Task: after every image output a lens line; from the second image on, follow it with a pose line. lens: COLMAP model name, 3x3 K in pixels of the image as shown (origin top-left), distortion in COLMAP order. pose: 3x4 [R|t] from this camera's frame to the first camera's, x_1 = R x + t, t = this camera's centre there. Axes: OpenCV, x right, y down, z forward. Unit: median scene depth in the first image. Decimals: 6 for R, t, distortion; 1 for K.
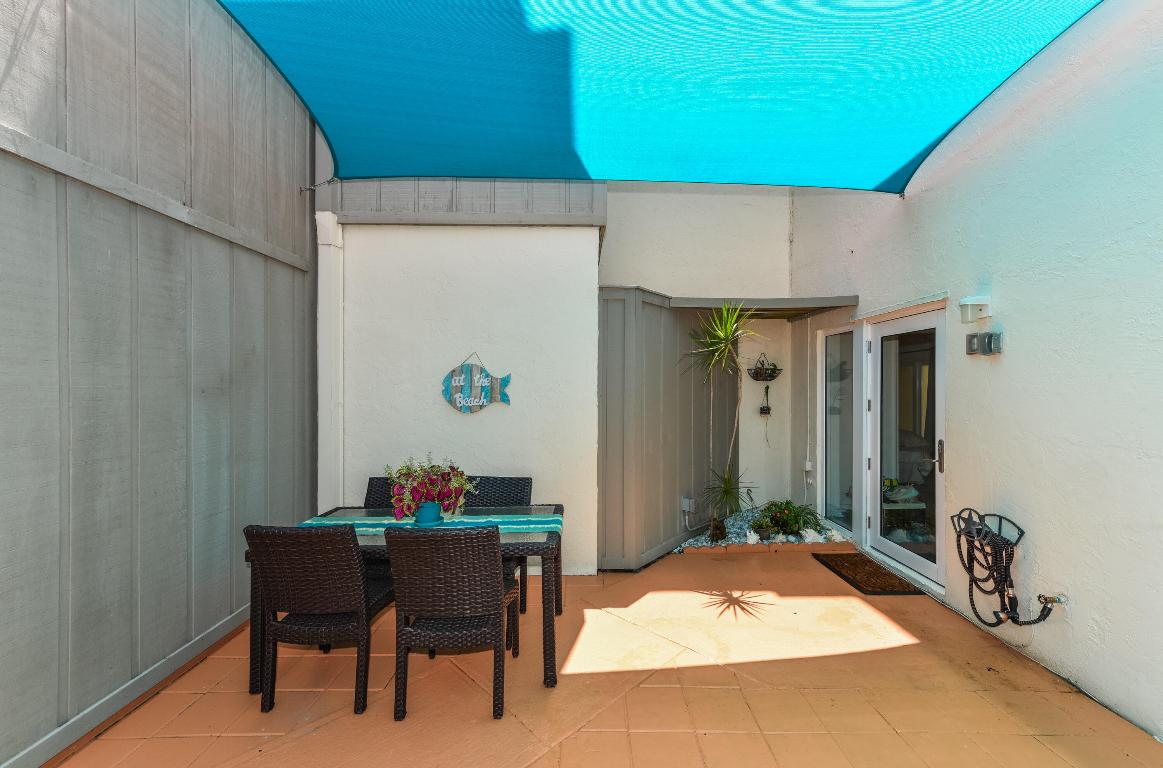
lens RADIAL K [[463.5, 0, 583.2], [0, 463.5, 387.4], [0, 0, 1]] dist [0.021315, -0.000969]
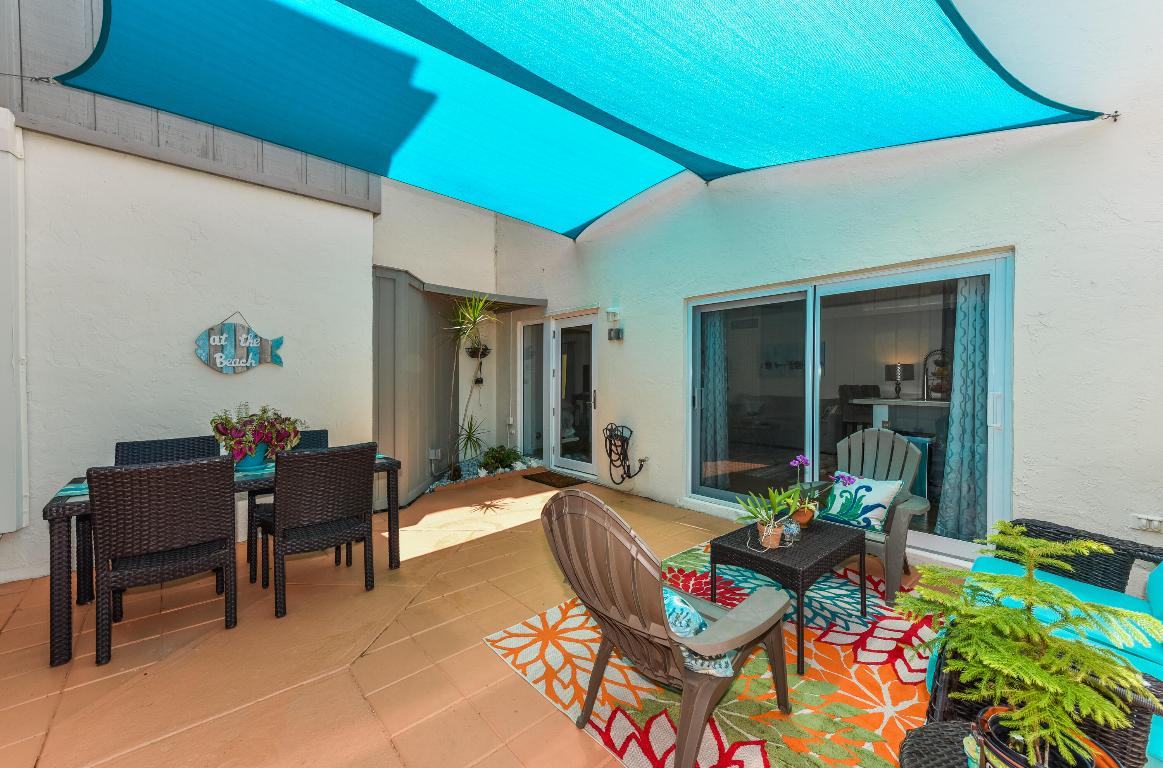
lens RADIAL K [[463.5, 0, 585.5], [0, 463.5, 383.5], [0, 0, 1]] dist [0.021315, -0.000969]
pose [[0.746976, -0.004749, 0.664834, -0.339686], [0.000509, 0.999978, 0.006571, 0.067657], [-0.664850, -0.004570, 0.746963, -0.211023]]
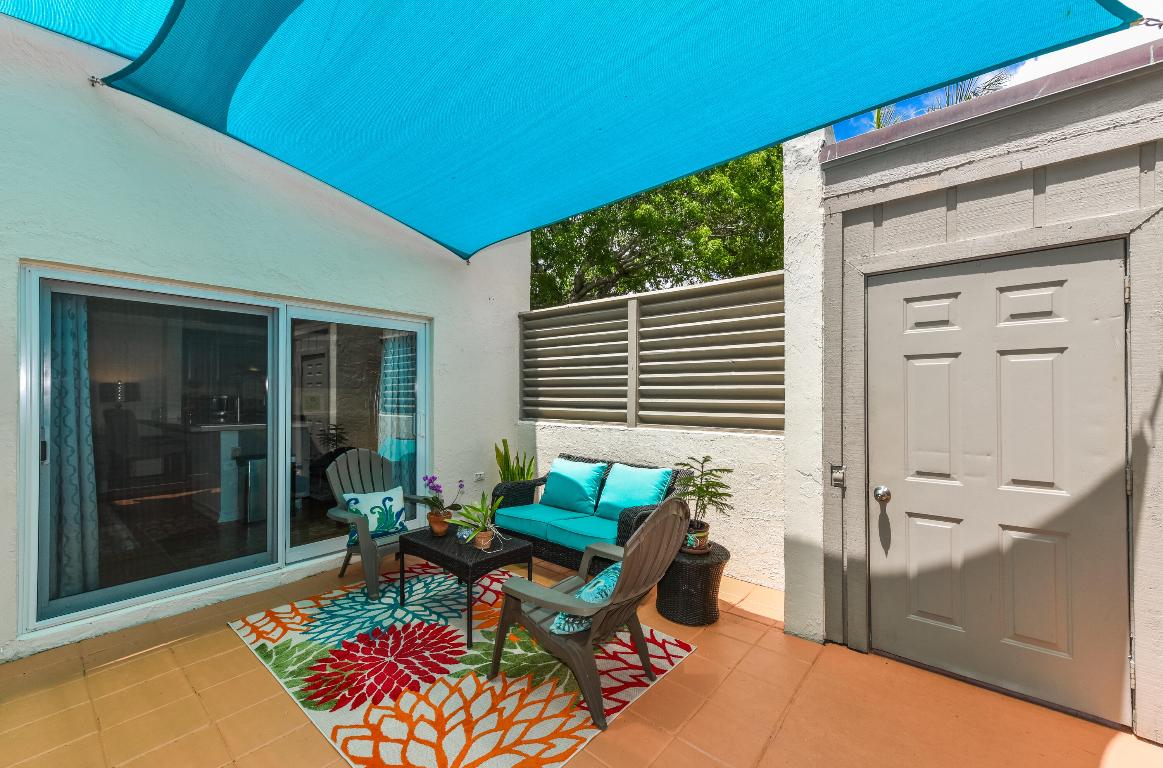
lens RADIAL K [[463.5, 0, 586.0], [0, 463.5, 393.8], [0, 0, 1]] dist [0.021315, -0.000969]
pose [[-0.771177, 0.000402, 0.636620, -0.351295], [-0.000330, 0.999999, -0.001032, 0.041853], [-0.636620, -0.001006, -0.771177, 0.524865]]
